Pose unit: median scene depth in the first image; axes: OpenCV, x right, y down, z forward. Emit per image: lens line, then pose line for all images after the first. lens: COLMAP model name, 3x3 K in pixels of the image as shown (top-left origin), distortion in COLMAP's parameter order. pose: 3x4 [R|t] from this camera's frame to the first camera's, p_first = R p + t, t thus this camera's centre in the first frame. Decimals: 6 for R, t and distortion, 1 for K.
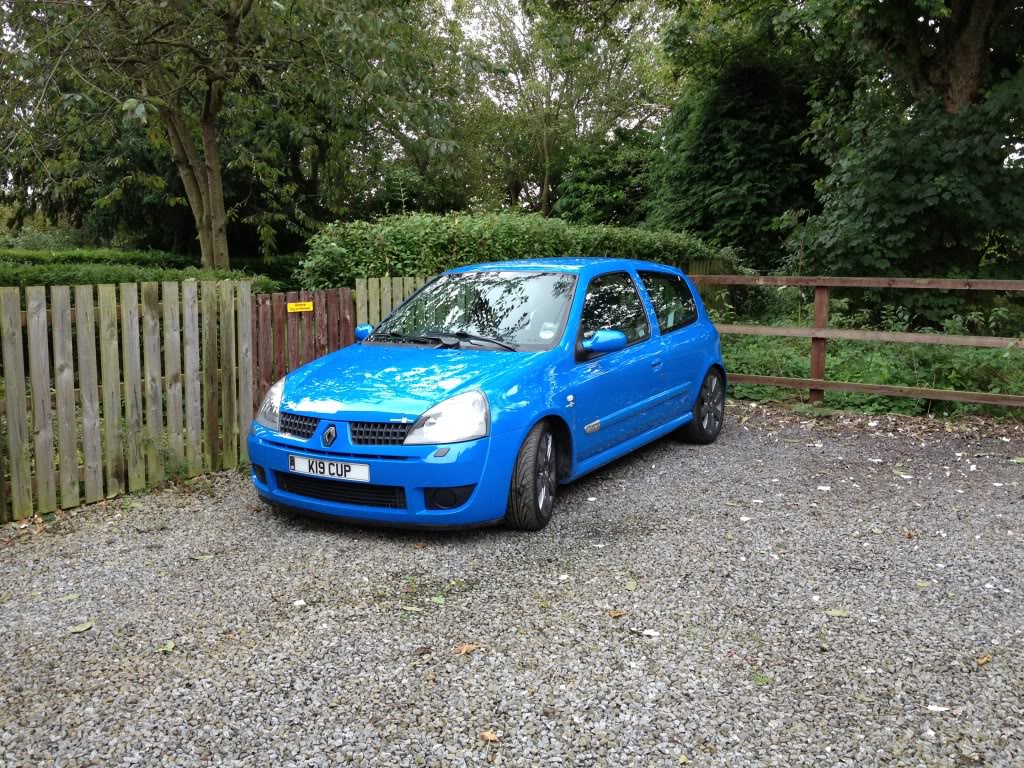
lens RADIAL K [[978.3, 0, 510.4], [0, 978.3, 381.7], [0, 0, 1]] dist [0.036538, 0.000000]
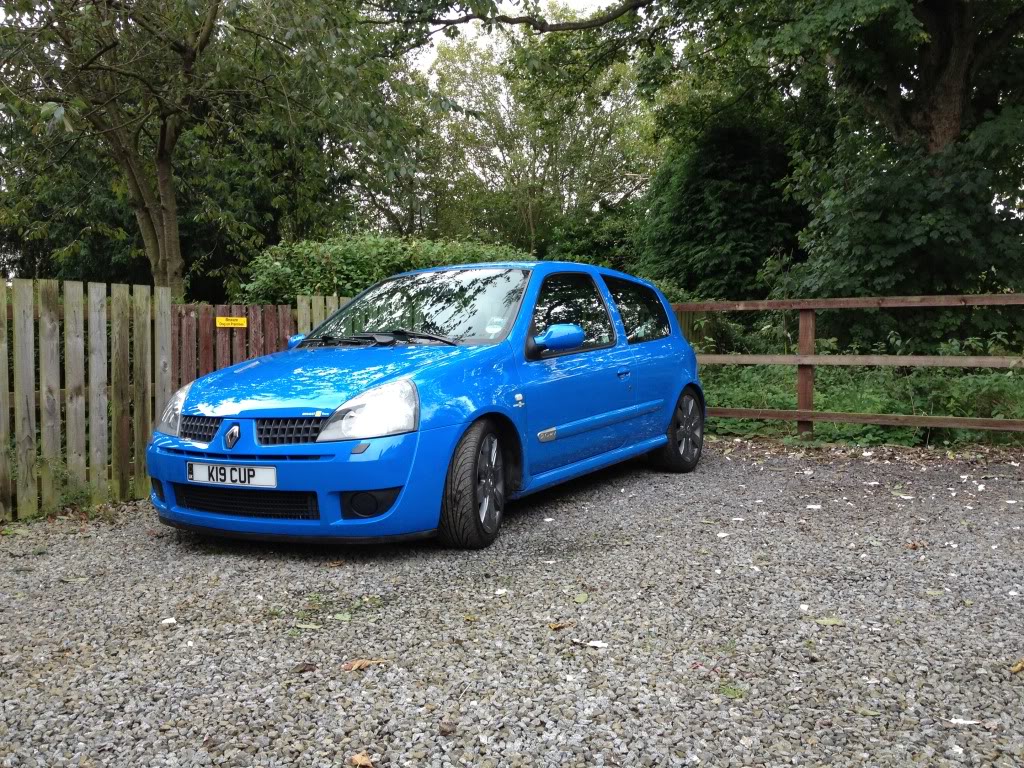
lens RADIAL K [[978.3, 0, 515.2], [0, 978.3, 382.0], [0, 0, 1]] dist [0.036538, 0.000000]
pose [[0.999918, -0.006267, 0.011210, 0.050376], [0.007234, 0.996056, -0.088436, 0.083326], [-0.010611, 0.088509, 0.996019, 0.139078]]
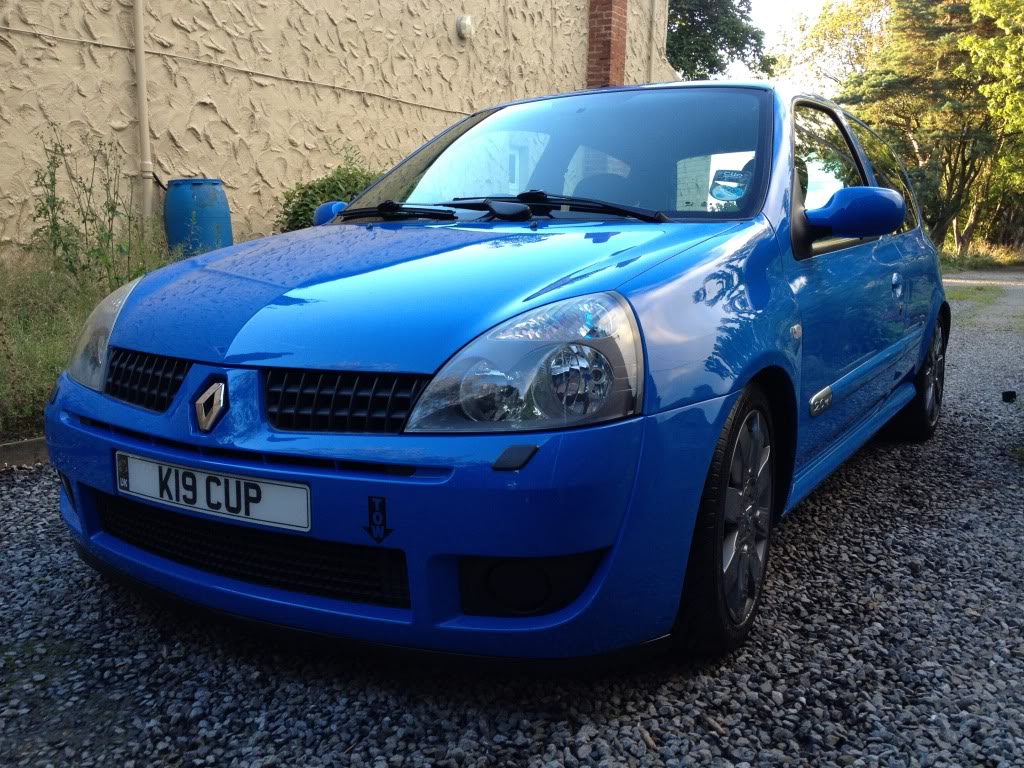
lens RADIAL K [[978.3, 0, 510.2], [0, 978.3, 376.0], [0, 0, 1]] dist [0.036538, 0.000000]
pose [[0.999651, 0.024260, 0.010466, -0.069796], [-0.024343, 0.999673, 0.007837, 0.036839], [-0.010272, -0.008089, 0.999915, 0.596726]]
